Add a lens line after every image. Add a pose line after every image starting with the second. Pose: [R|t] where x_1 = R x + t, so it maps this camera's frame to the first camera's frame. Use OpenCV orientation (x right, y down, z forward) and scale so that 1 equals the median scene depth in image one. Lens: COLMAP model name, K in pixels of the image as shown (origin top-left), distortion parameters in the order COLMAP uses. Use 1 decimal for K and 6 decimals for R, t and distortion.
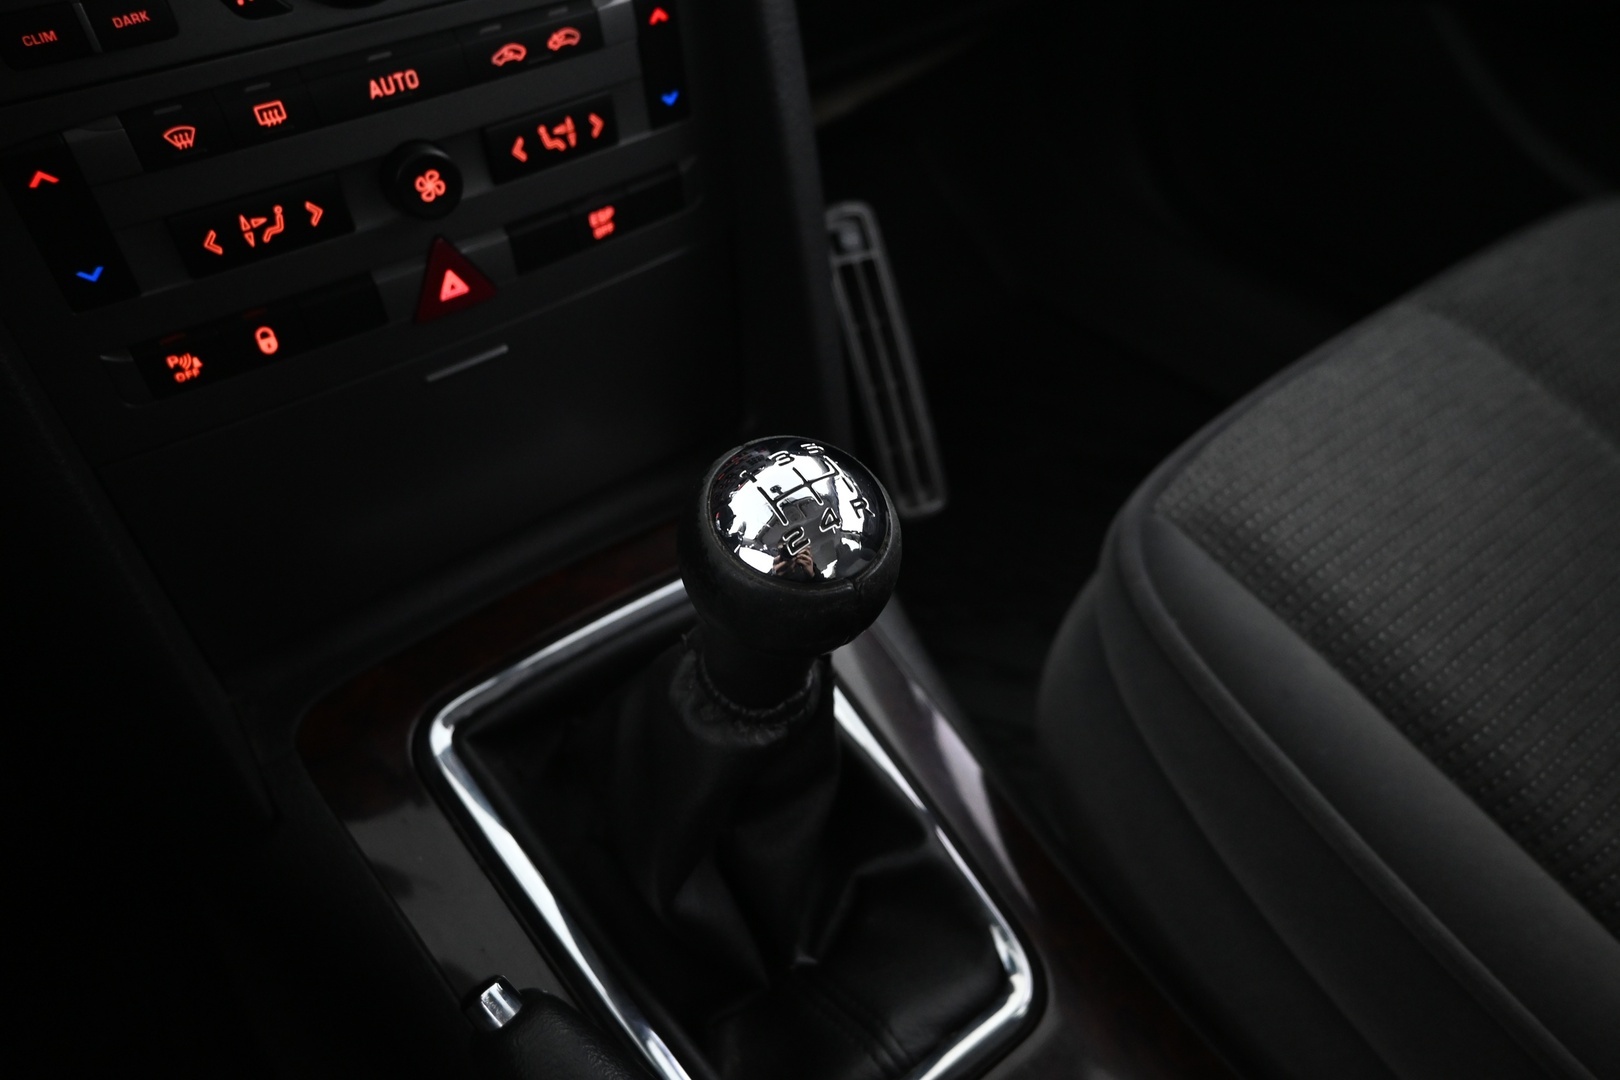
lens RADIAL K [[1160.6, 0, 807.4], [0, 1160.6, 605.9], [0, 0, 1]] dist [-0.008740, -0.000414]
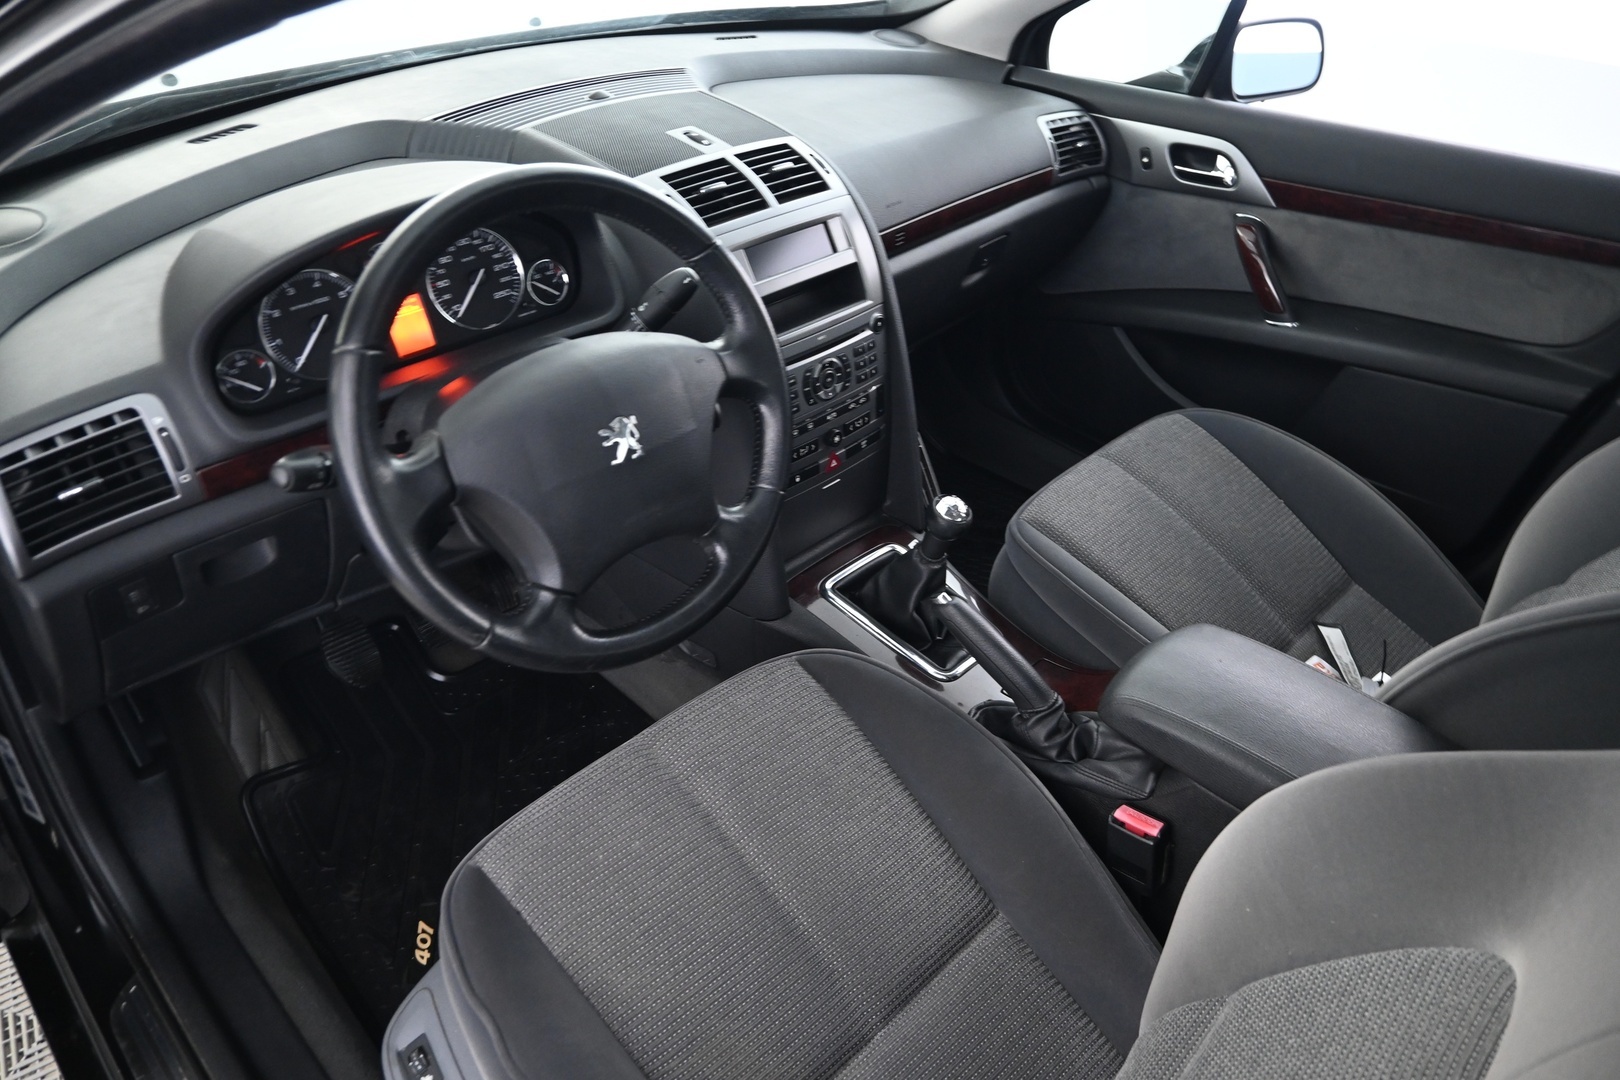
lens RADIAL K [[1127.5, 0, 810.0], [0, 1127.5, 540.0], [0, 0, 1]] dist [-0.023514, -0.001782]
pose [[0.989756, -0.045323, 0.135381, -0.950675], [0.067011, 0.984804, -0.160220, 0.586654], [-0.126062, 0.167651, 0.977753, -2.689655]]
